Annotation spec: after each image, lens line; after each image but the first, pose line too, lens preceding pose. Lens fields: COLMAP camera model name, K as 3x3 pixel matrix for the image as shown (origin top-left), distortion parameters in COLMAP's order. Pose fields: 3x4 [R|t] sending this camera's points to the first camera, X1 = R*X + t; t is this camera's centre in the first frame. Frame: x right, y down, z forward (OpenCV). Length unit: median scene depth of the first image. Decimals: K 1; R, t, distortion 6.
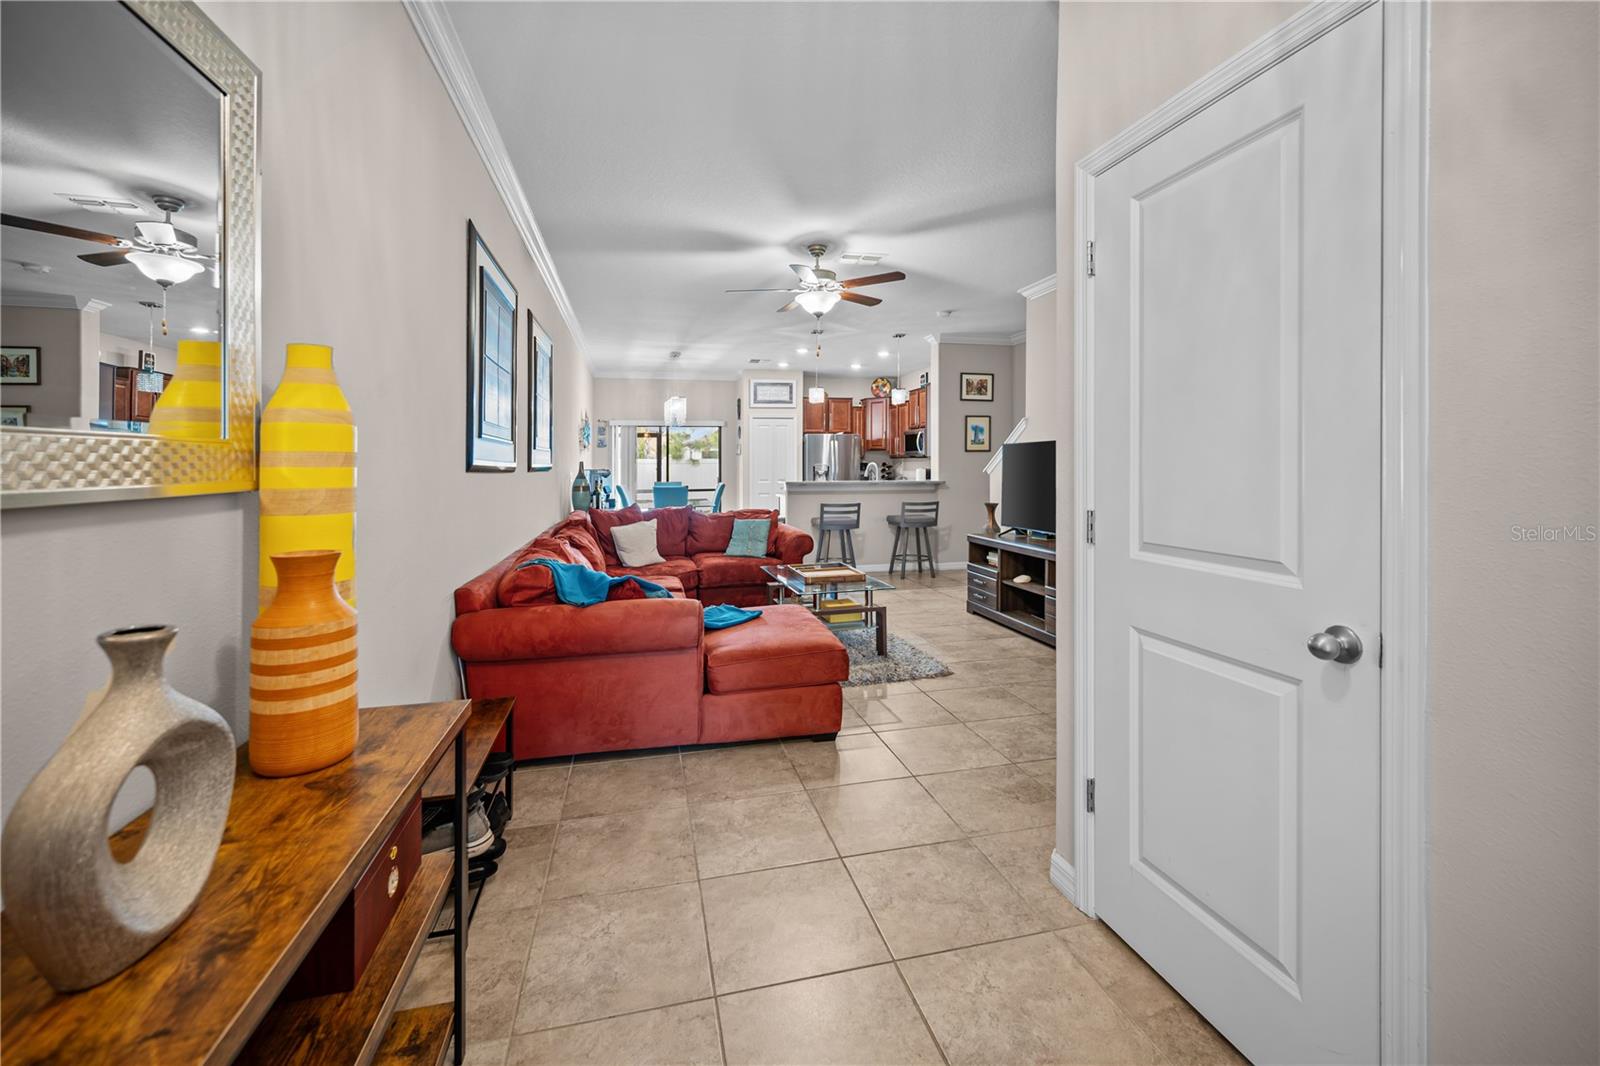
lens RADIAL K [[796.8, 0, 800.6], [0, 796.8, 452.8], [0, 0, 1]] dist [0.000158, -0.000437]
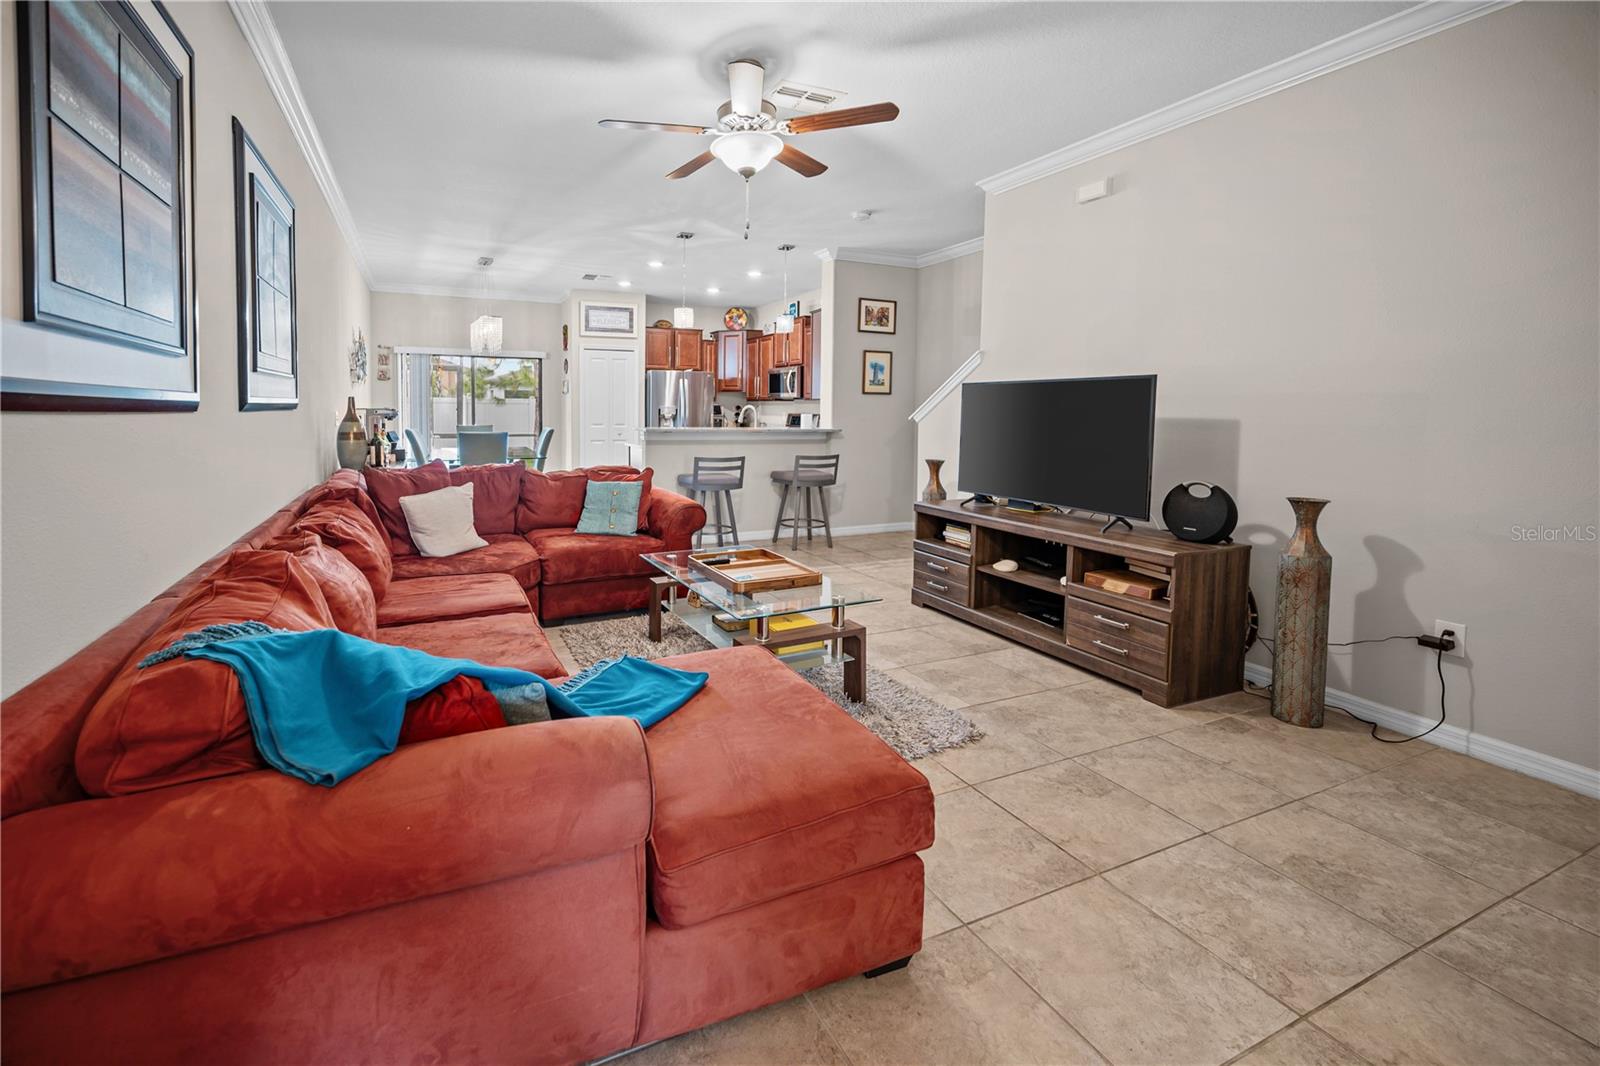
lens RADIAL K [[796.8, 0, 800.6], [0, 796.8, 452.8], [0, 0, 1]] dist [0.000158, -0.000437]
pose [[0.972223, 0.002511, 0.234041, -0.059116], [-0.019033, 0.997479, 0.068363, 0.004911], [-0.233279, -0.070919, 0.969820, 0.240673]]
